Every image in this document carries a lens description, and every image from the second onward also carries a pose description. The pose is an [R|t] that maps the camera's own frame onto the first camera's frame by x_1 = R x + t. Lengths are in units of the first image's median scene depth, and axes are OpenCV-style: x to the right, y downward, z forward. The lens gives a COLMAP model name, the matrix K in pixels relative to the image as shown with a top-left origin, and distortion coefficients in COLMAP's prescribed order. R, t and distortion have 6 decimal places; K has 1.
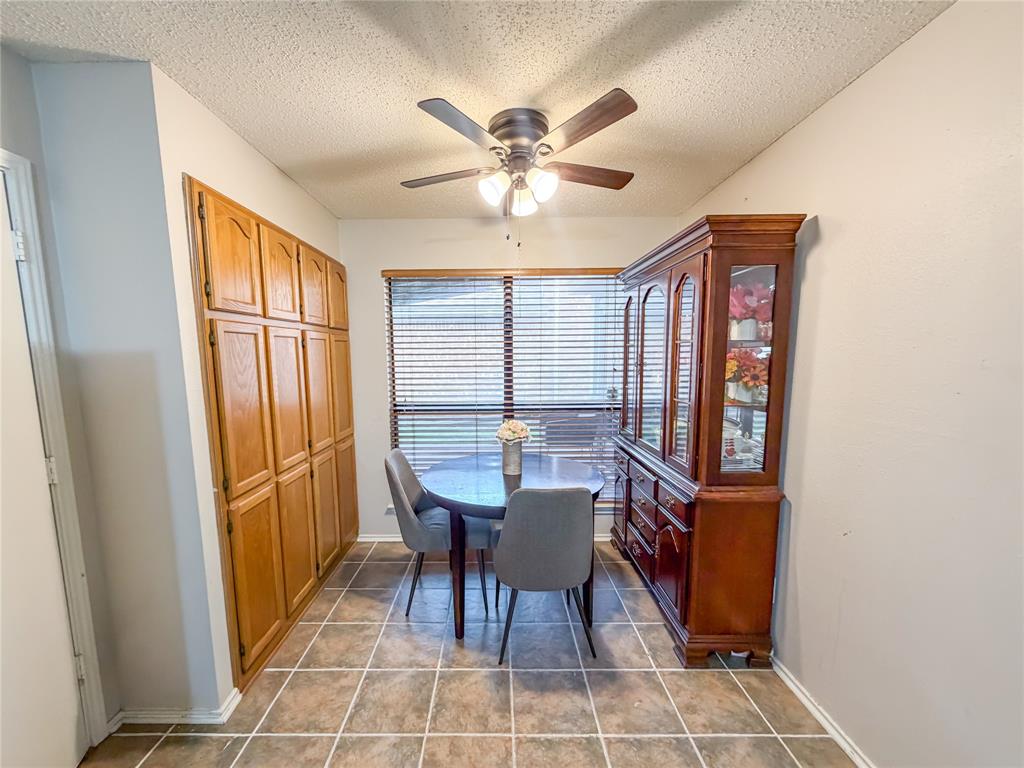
lens RADIAL K [[421.6, 0, 502.5], [0, 421.6, 390.5], [0, 0, 1]] dist [-0.001136, -0.000066]
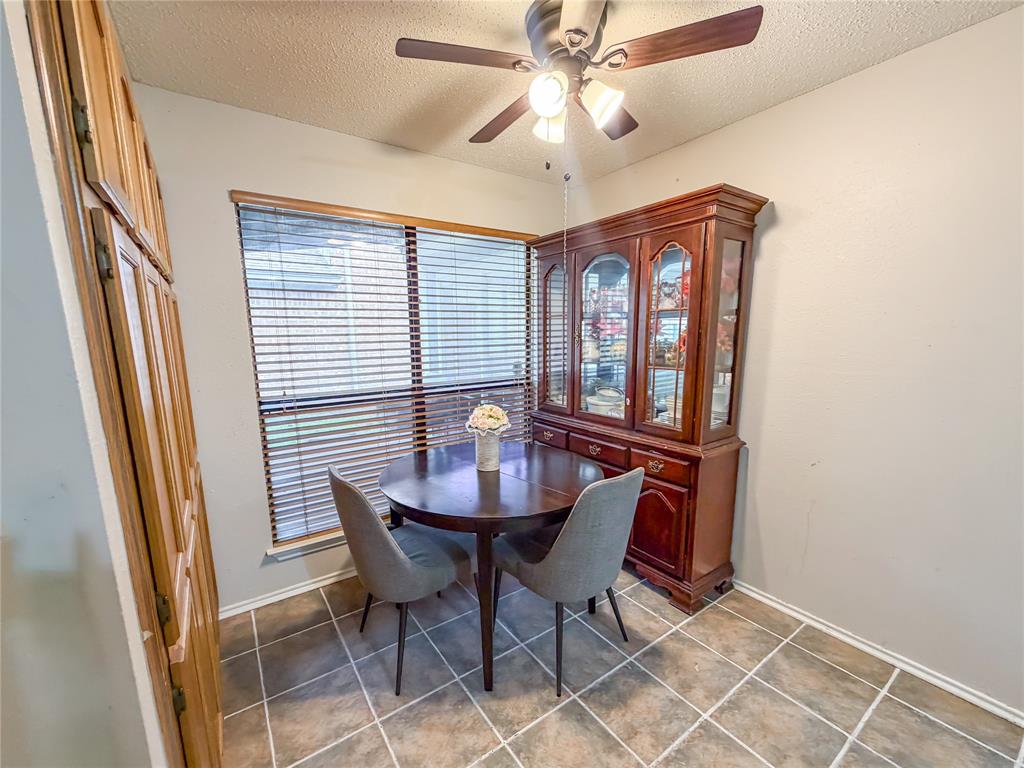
lens RADIAL K [[421.6, 0, 510.8], [0, 421.6, 392.8], [0, 0, 1]] dist [-0.001136, -0.000066]
pose [[0.826999, -0.086254, 0.555548, -0.427602], [0.057352, 0.995949, 0.069255, -0.007069], [-0.559271, -0.025412, 0.828595, 0.330459]]
